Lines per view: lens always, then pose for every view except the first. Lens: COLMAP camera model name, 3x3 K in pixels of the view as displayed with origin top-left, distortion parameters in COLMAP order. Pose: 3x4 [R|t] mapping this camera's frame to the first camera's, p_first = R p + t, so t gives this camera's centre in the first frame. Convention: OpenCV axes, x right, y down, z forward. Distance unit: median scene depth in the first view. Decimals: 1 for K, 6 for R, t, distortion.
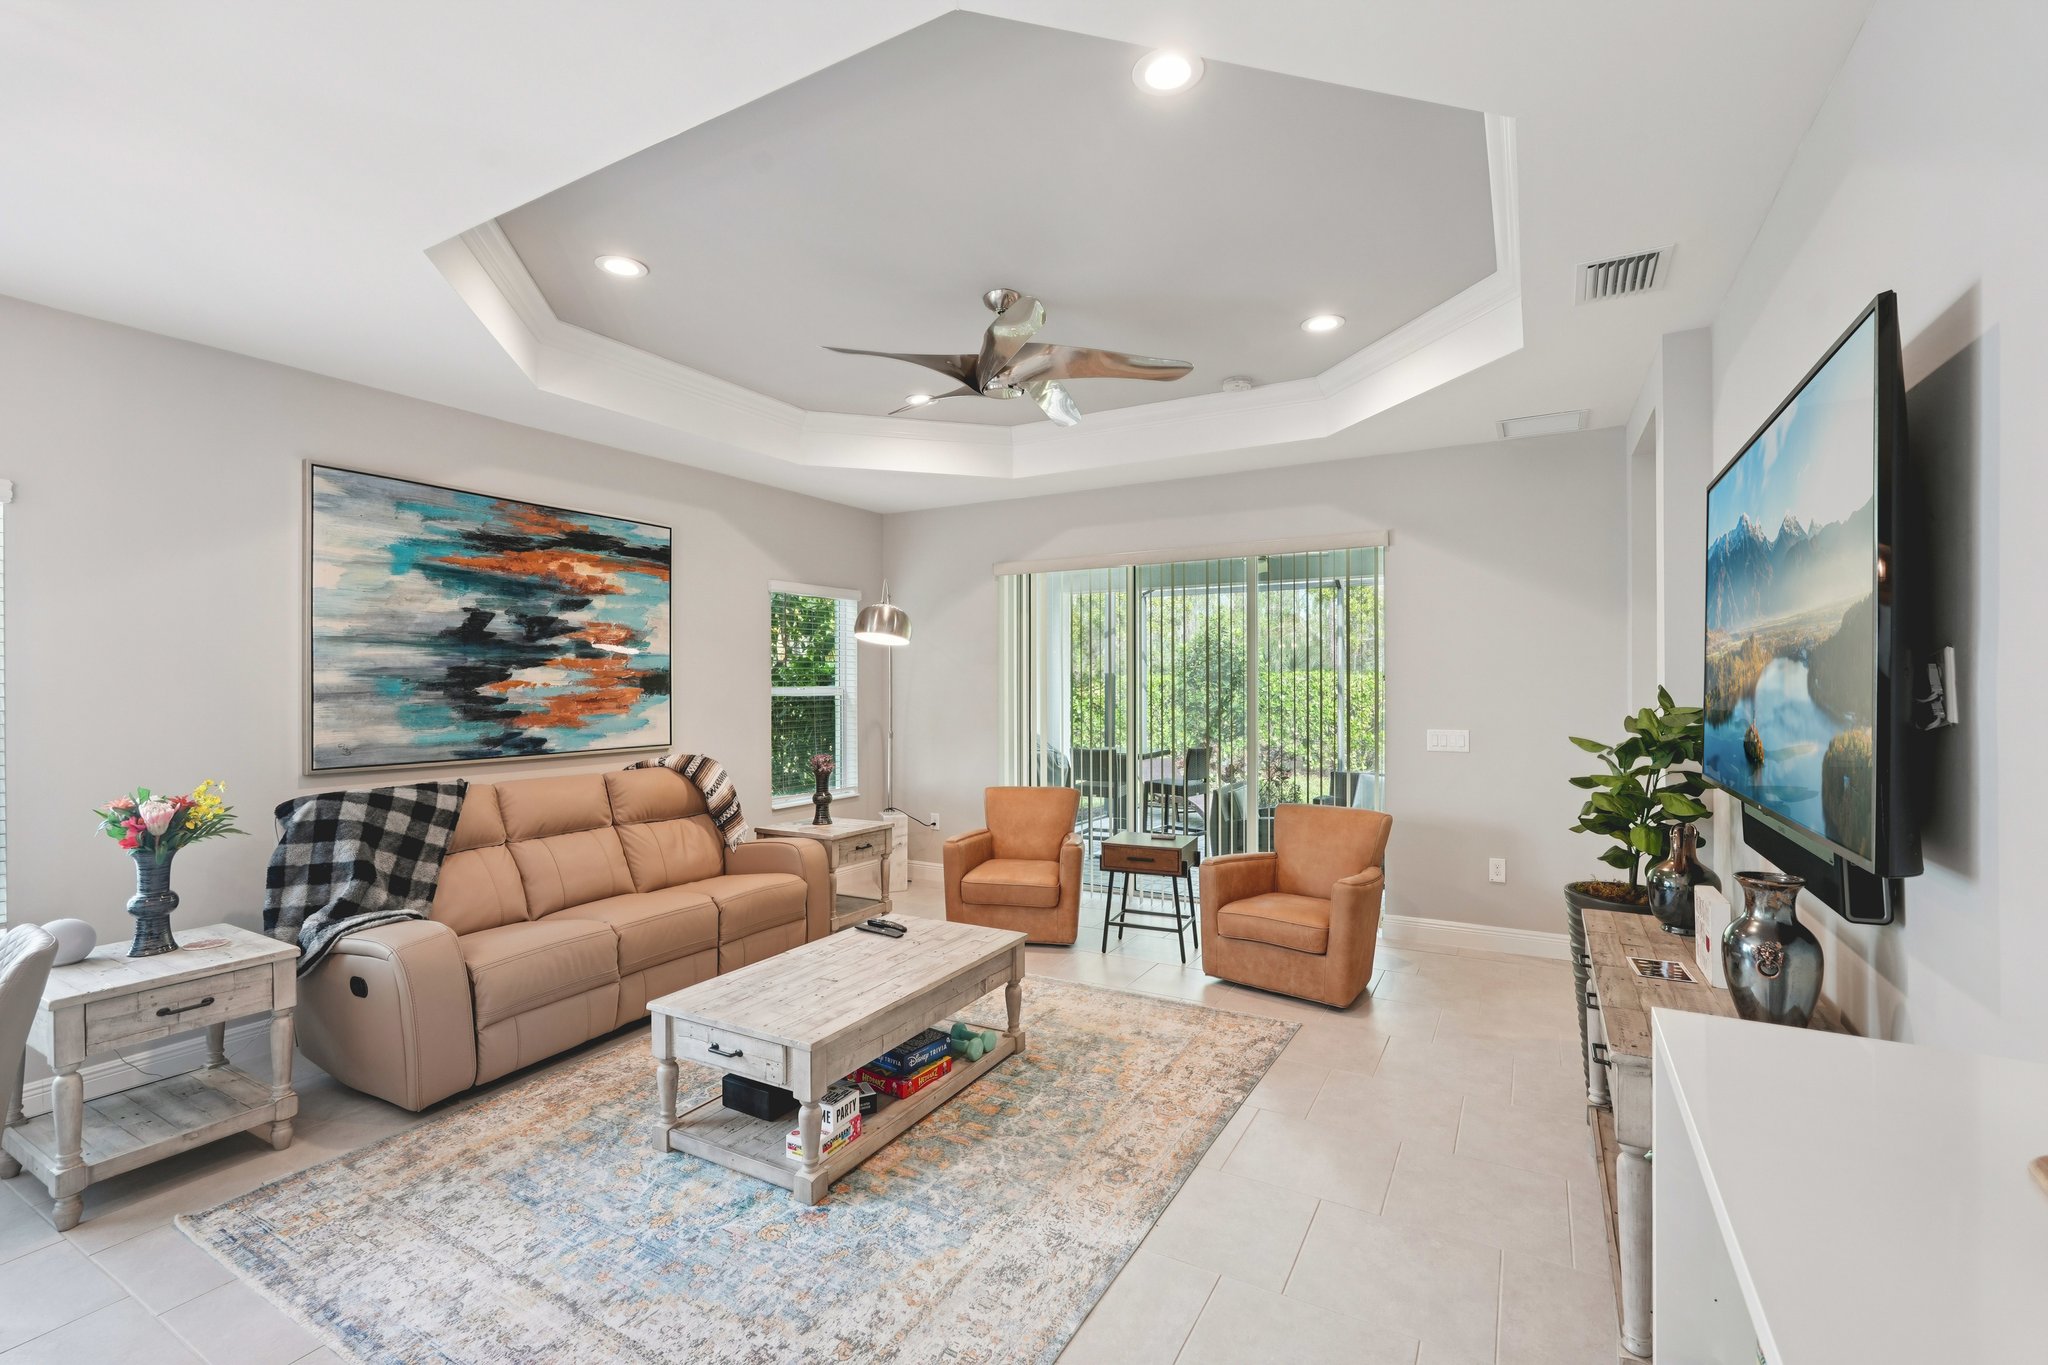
lens RADIAL K [[893.7, 0, 1017.9], [0, 893.7, 690.3], [0, 0, 1]] dist [-0.008397, 0.004359]
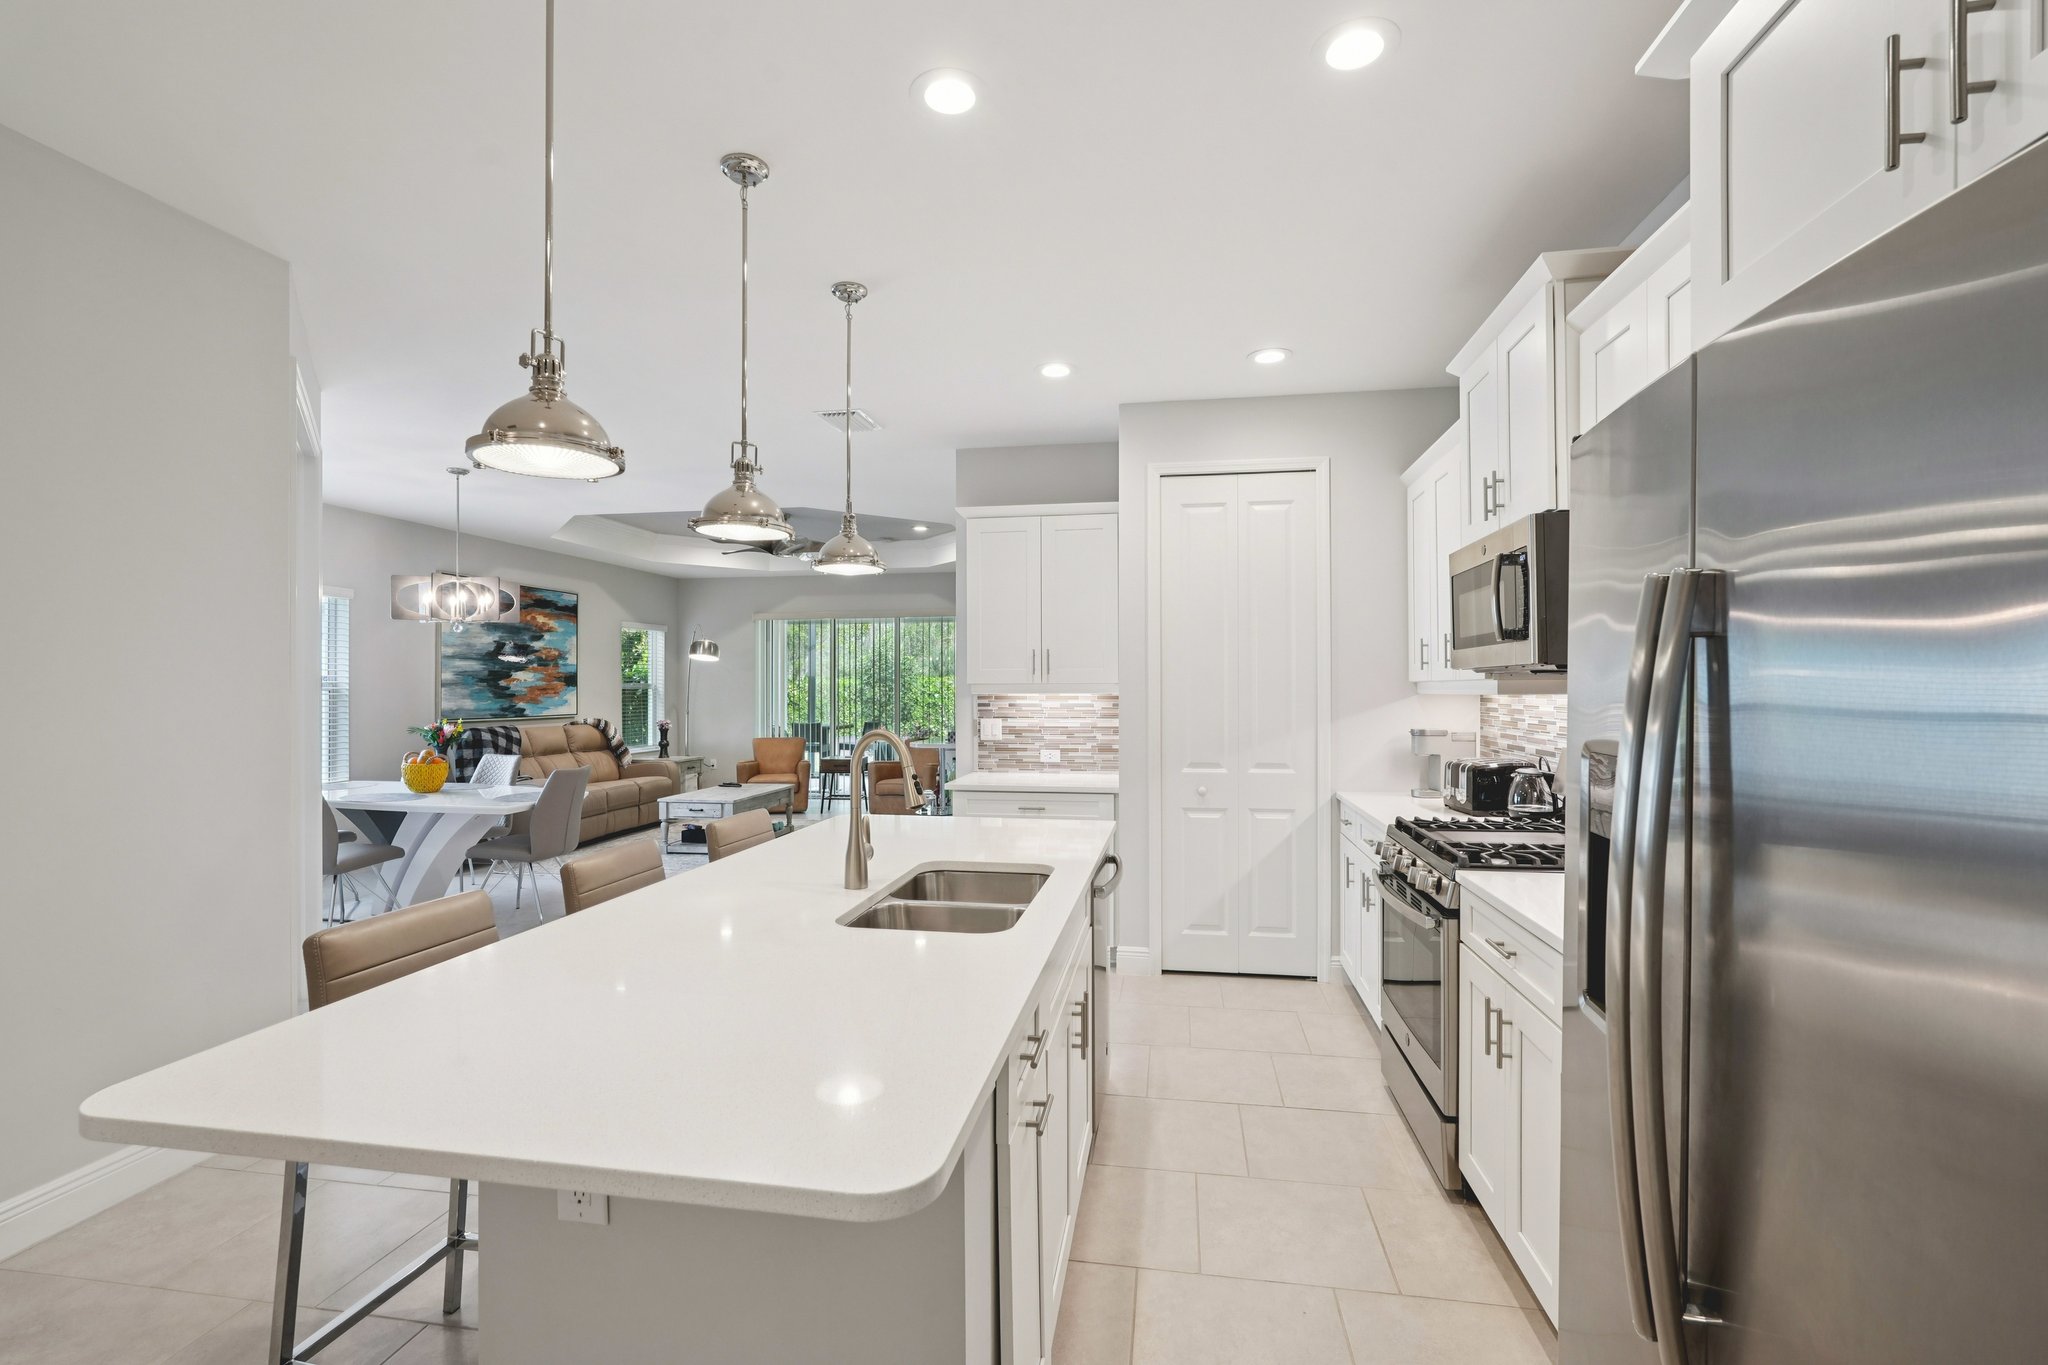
lens RADIAL K [[893.7, 0, 1025.4], [0, 893.7, 685.3], [0, 0, 1]] dist [-0.008397, 0.004359]
pose [[0.935412, 0.002759, 0.353549, -0.210509], [0.000939, 0.999947, -0.010288, 0.025647], [-0.353559, 0.009955, 0.935359, -1.191138]]
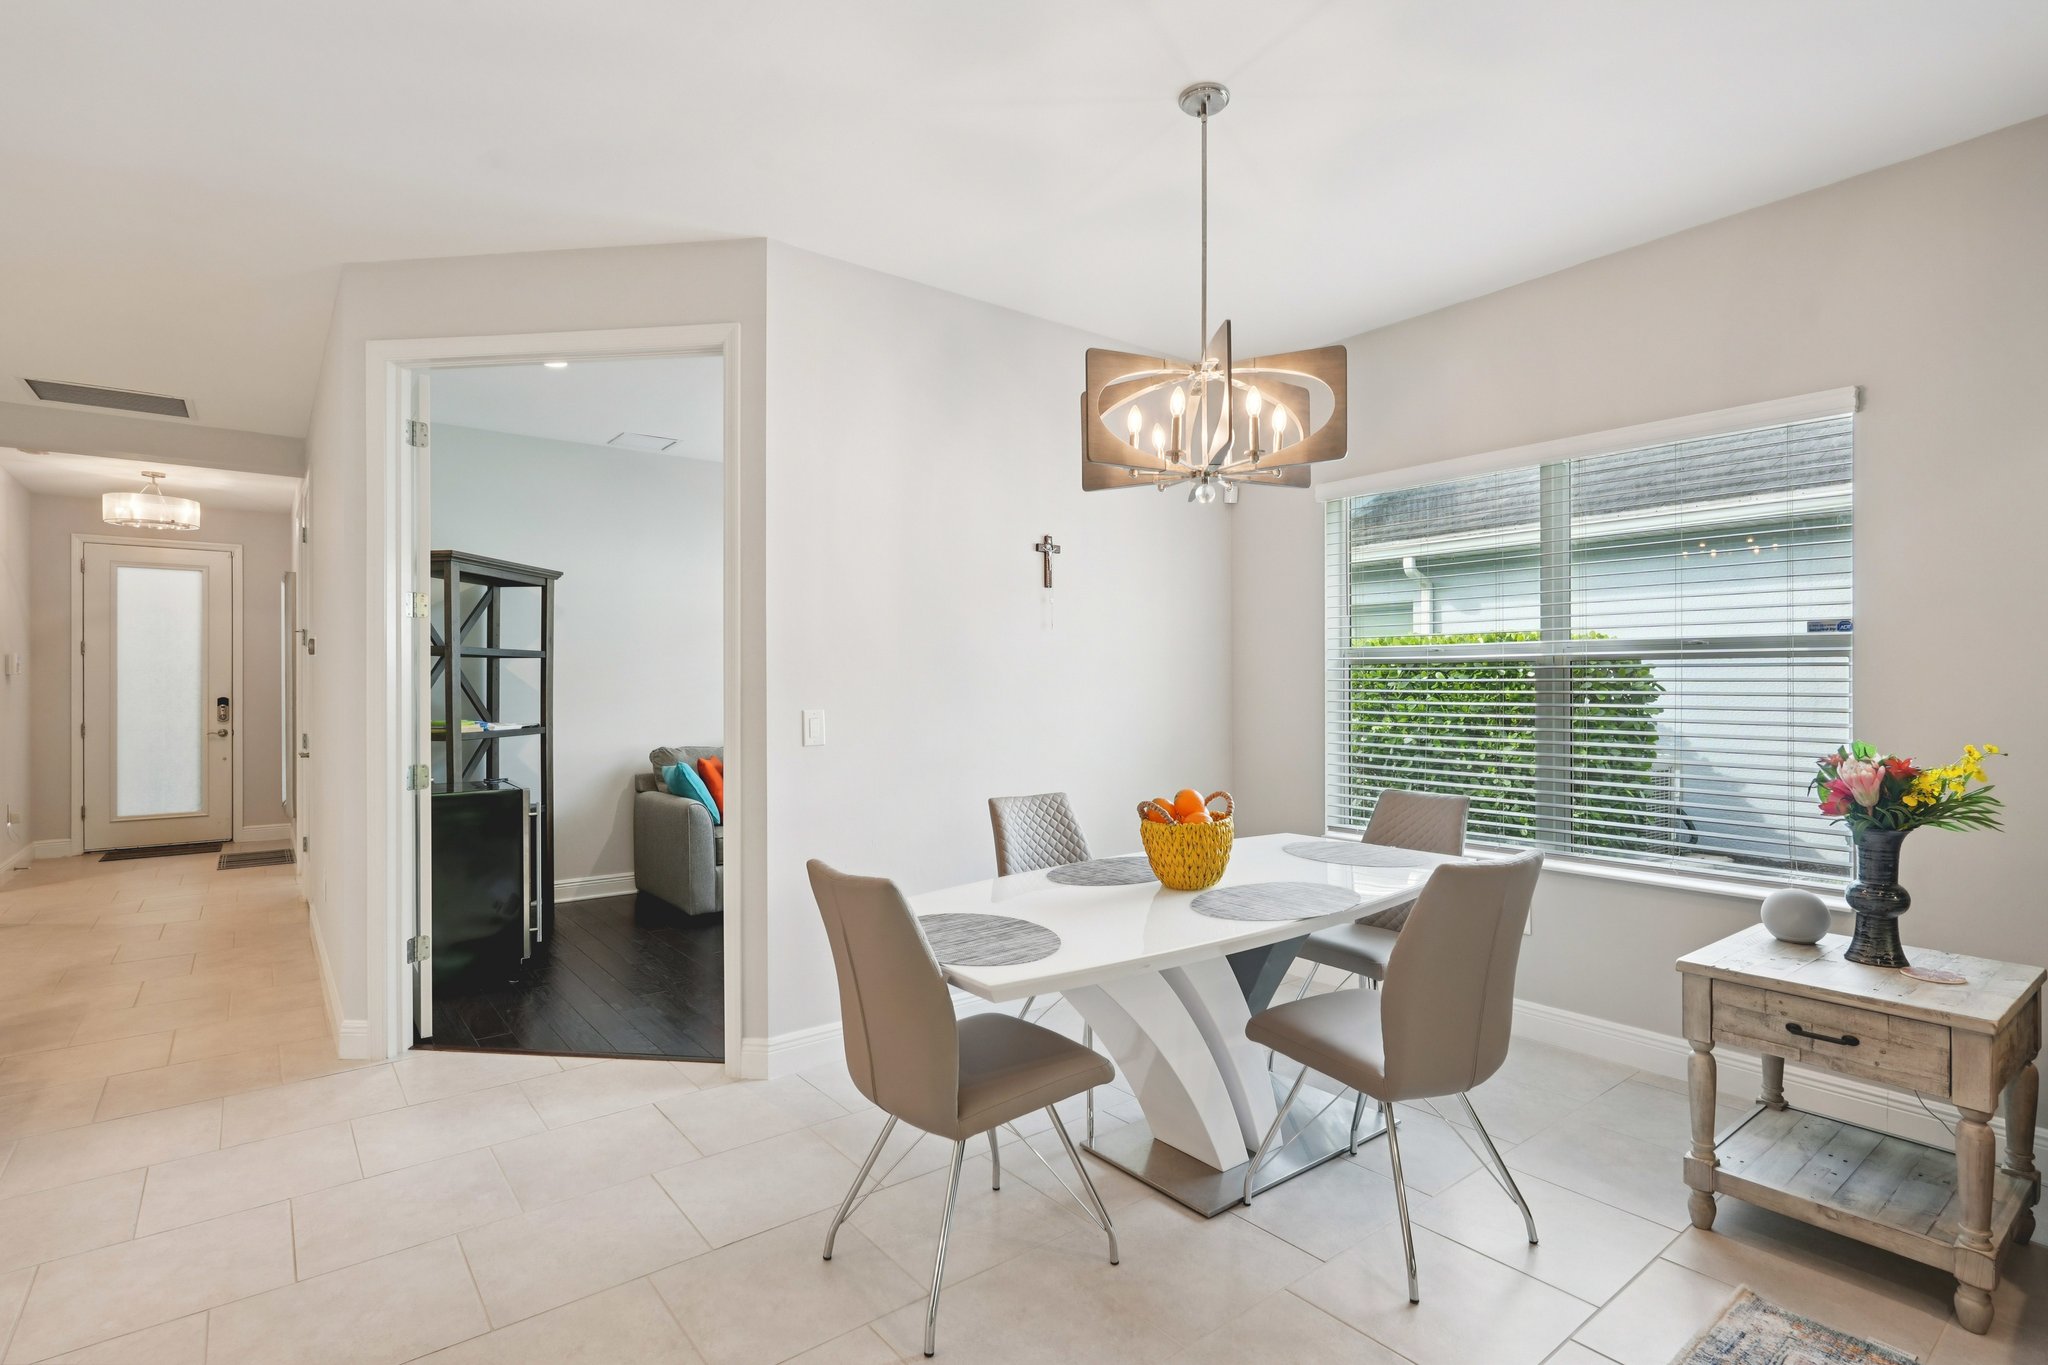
lens RADIAL K [[978.9, 0, 1018.5], [0, 978.9, 682.4], [0, 0, 1]] dist [-0.004765, 0.000607]
pose [[-0.369092, 0.003978, -0.929384, 0.039959], [-0.001580, 0.999987, 0.004908, 0.034905], [0.929391, 0.003280, -0.369081, 0.400631]]
